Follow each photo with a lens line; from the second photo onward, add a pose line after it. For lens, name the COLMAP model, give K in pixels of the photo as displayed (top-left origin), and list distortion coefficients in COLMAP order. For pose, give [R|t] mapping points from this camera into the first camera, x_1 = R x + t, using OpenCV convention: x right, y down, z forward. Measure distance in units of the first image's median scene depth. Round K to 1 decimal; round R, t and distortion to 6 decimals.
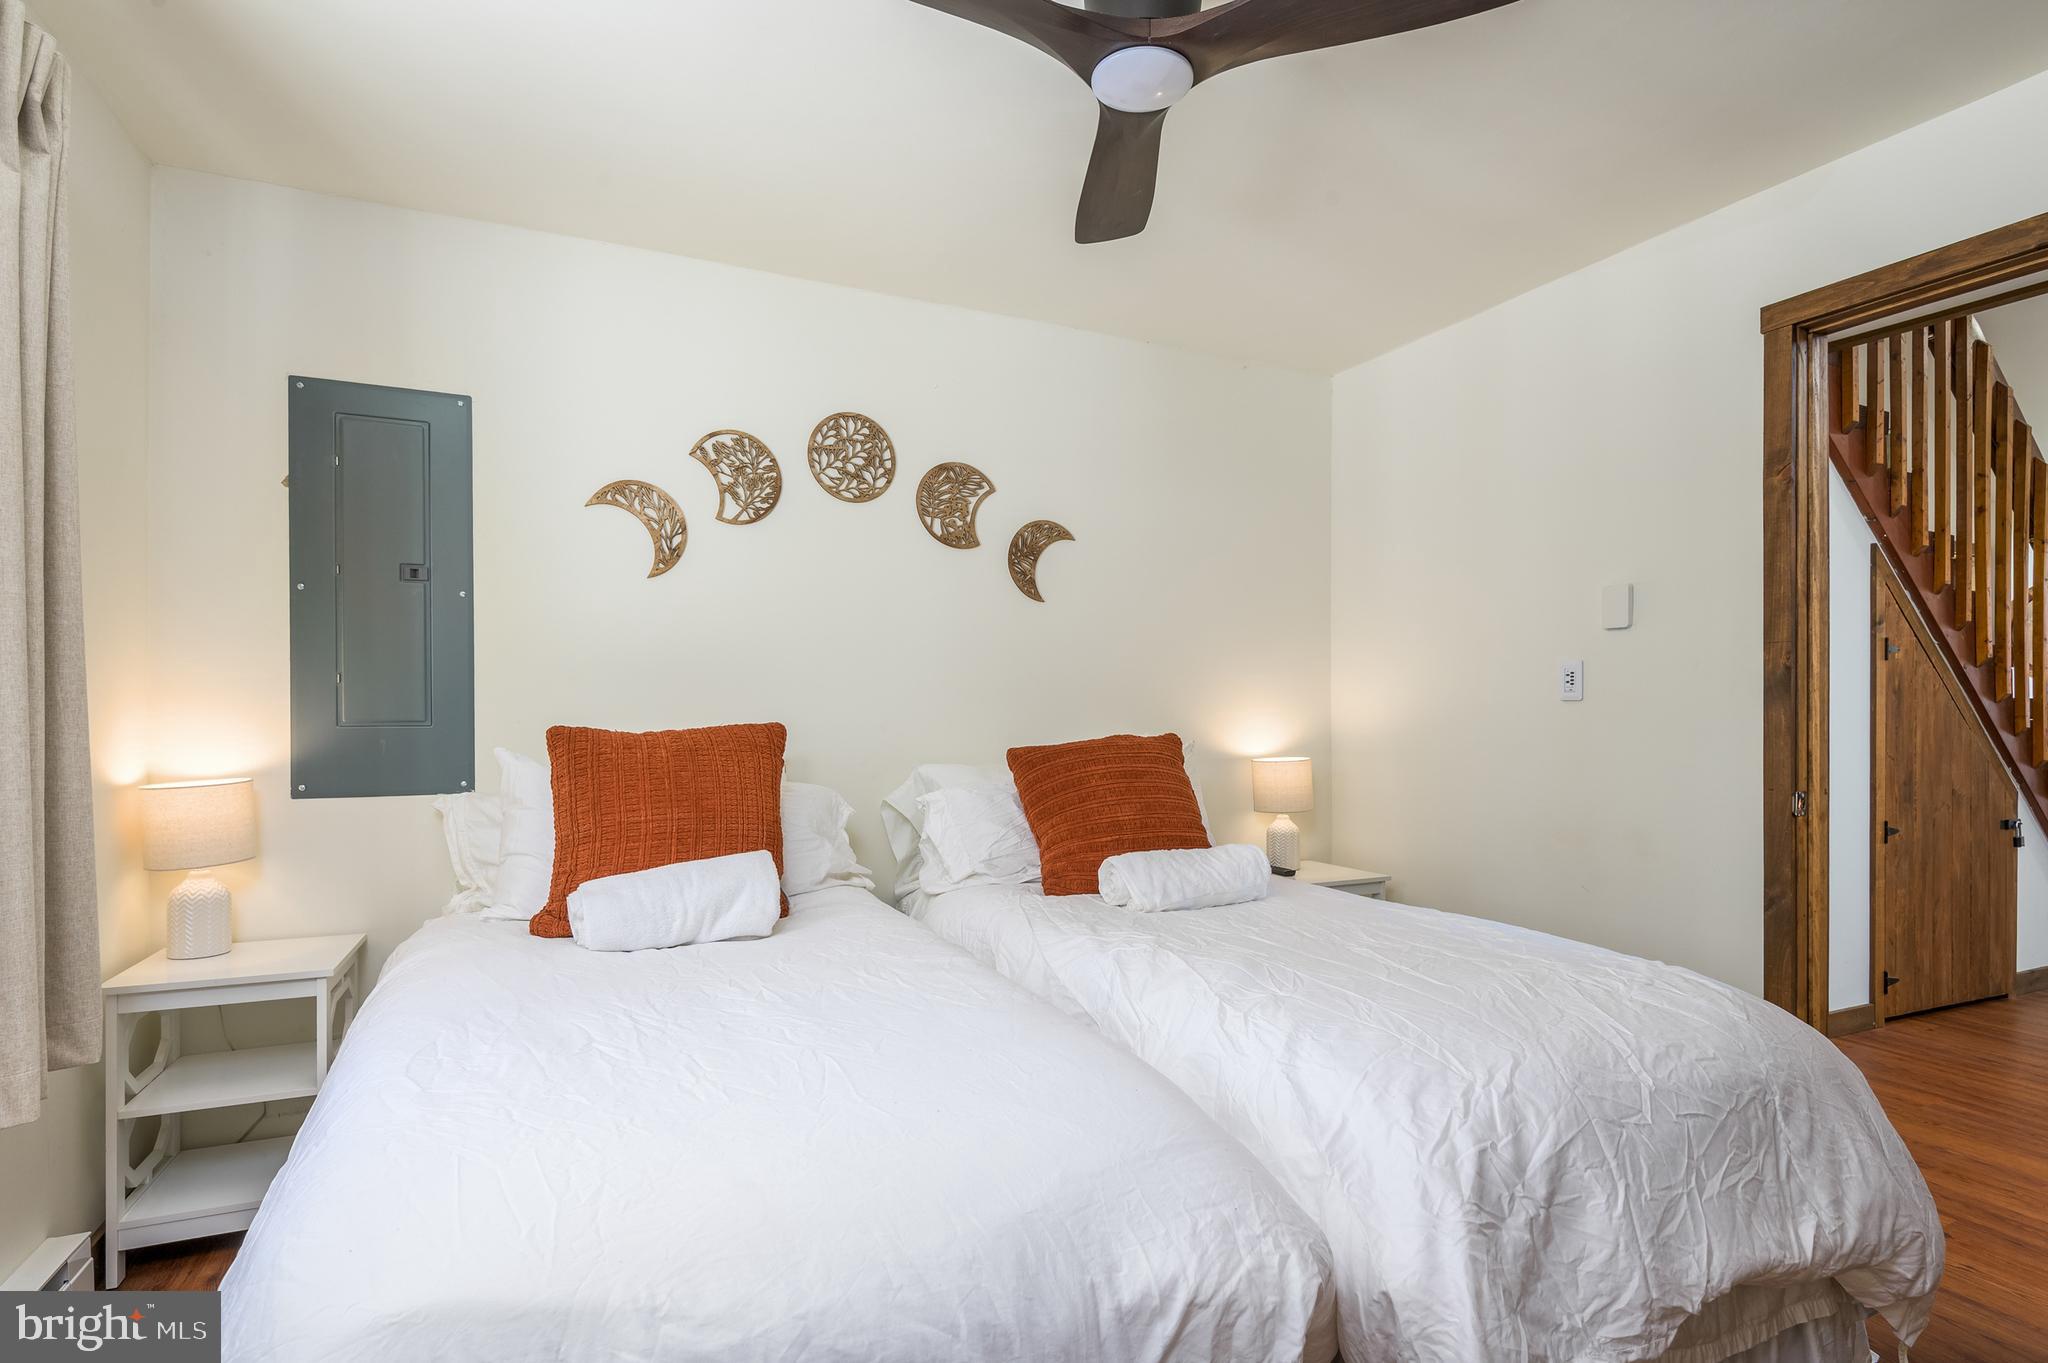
lens RADIAL K [[1021.7, 0, 1028.8], [0, 1021.7, 708.8], [0, 0, 1]] dist [0.009013, 0.000135]
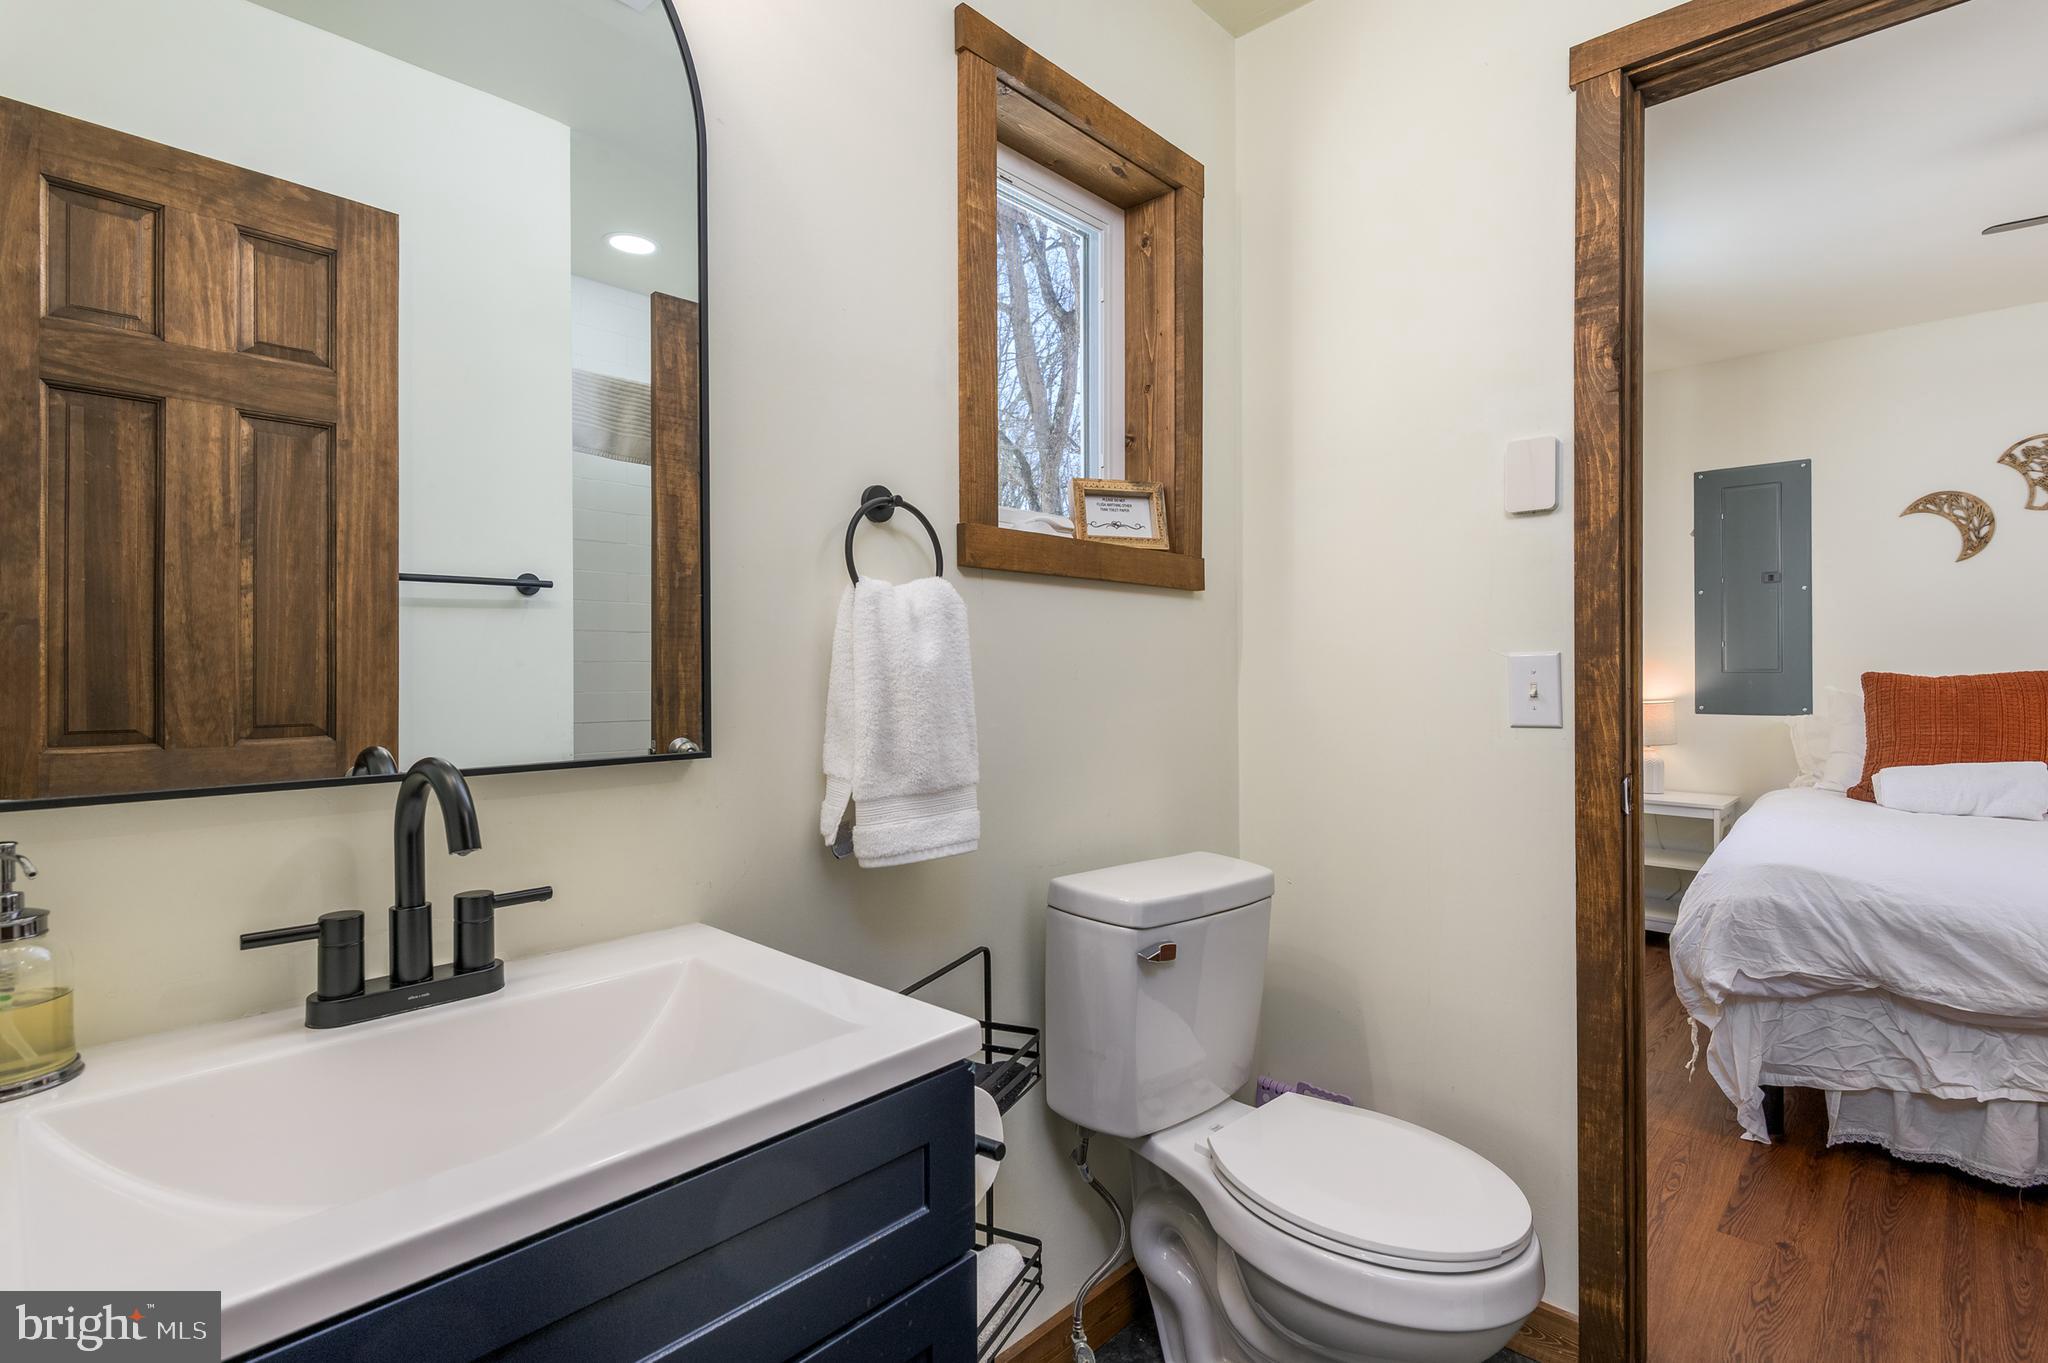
lens RADIAL K [[982.6, 0, 1024.0], [0, 982.6, 681.5], [0, 0, 1]] dist [-0.001889, -0.000769]
pose [[0.375579, 0.009087, -0.926746, 0.350274], [0.013551, 0.999791, 0.015295, -0.007222], [0.926691, -0.018303, 0.375377, -0.599396]]
